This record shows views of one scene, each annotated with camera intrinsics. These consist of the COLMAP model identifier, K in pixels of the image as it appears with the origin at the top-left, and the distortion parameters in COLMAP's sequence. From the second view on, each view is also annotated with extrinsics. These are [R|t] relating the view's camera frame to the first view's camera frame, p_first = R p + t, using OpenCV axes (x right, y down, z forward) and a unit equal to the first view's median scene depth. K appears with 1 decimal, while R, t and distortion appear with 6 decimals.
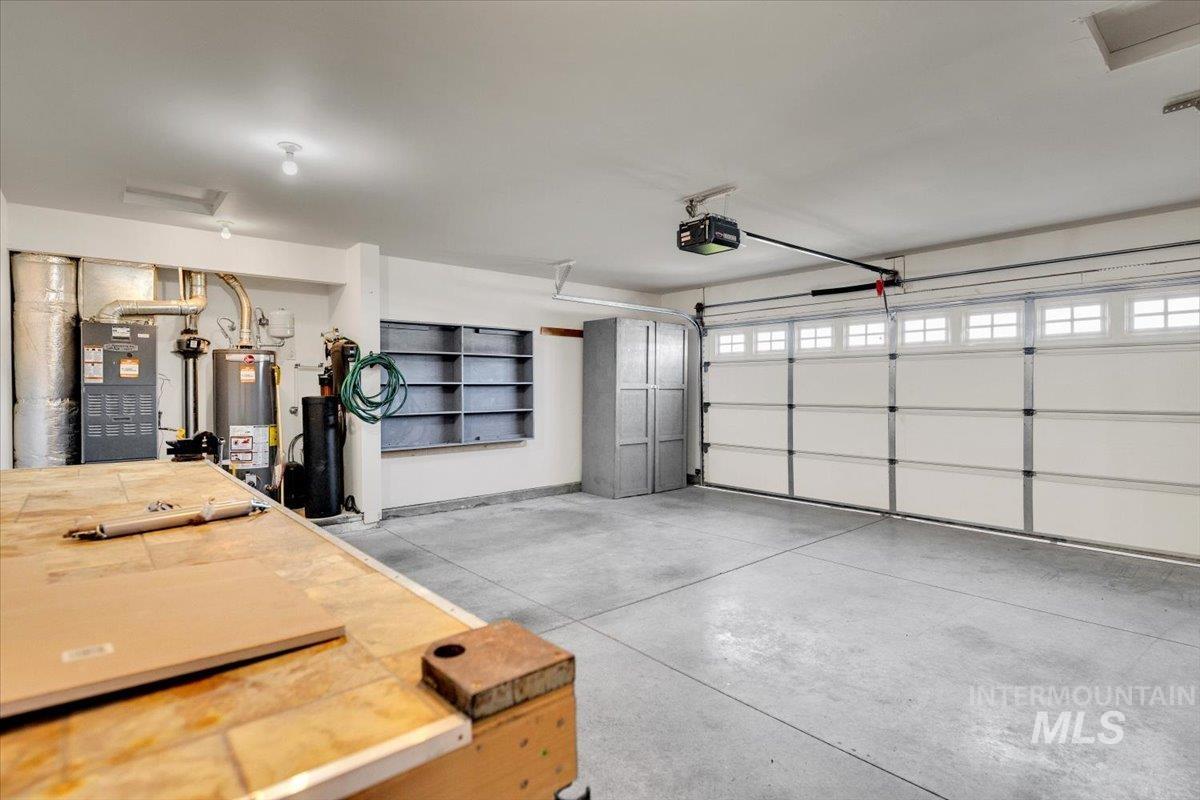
lens RADIAL K [[607.5, 0, 605.9], [0, 607.5, 392.8], [0, 0, 1]] dist [0.005184, -0.001769]
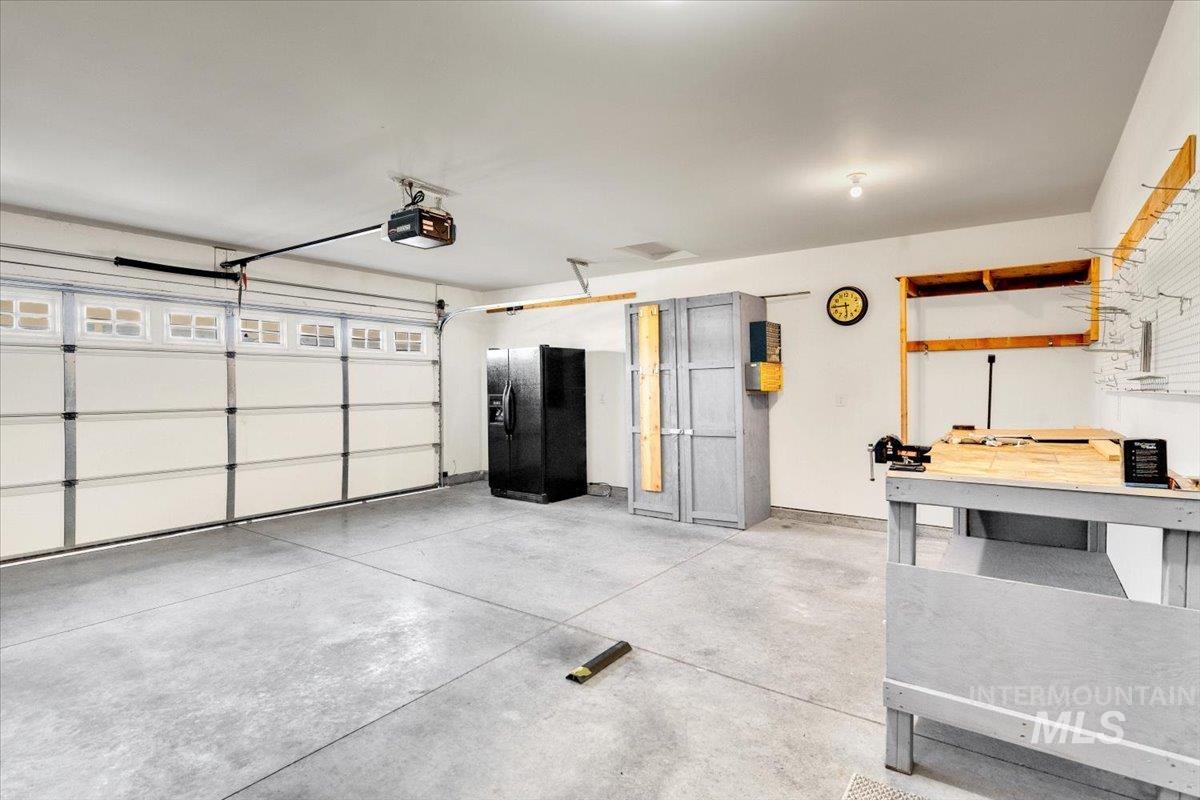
lens RADIAL K [[607.5, 0, 604.4], [0, 607.5, 398.5], [0, 0, 1]] dist [0.005184, -0.001769]
pose [[-0.253837, -0.016471, 0.967107, -0.599806], [0.012436, 0.999717, 0.020291, -0.004078], [-0.967167, 0.017177, -0.253560, 0.698394]]
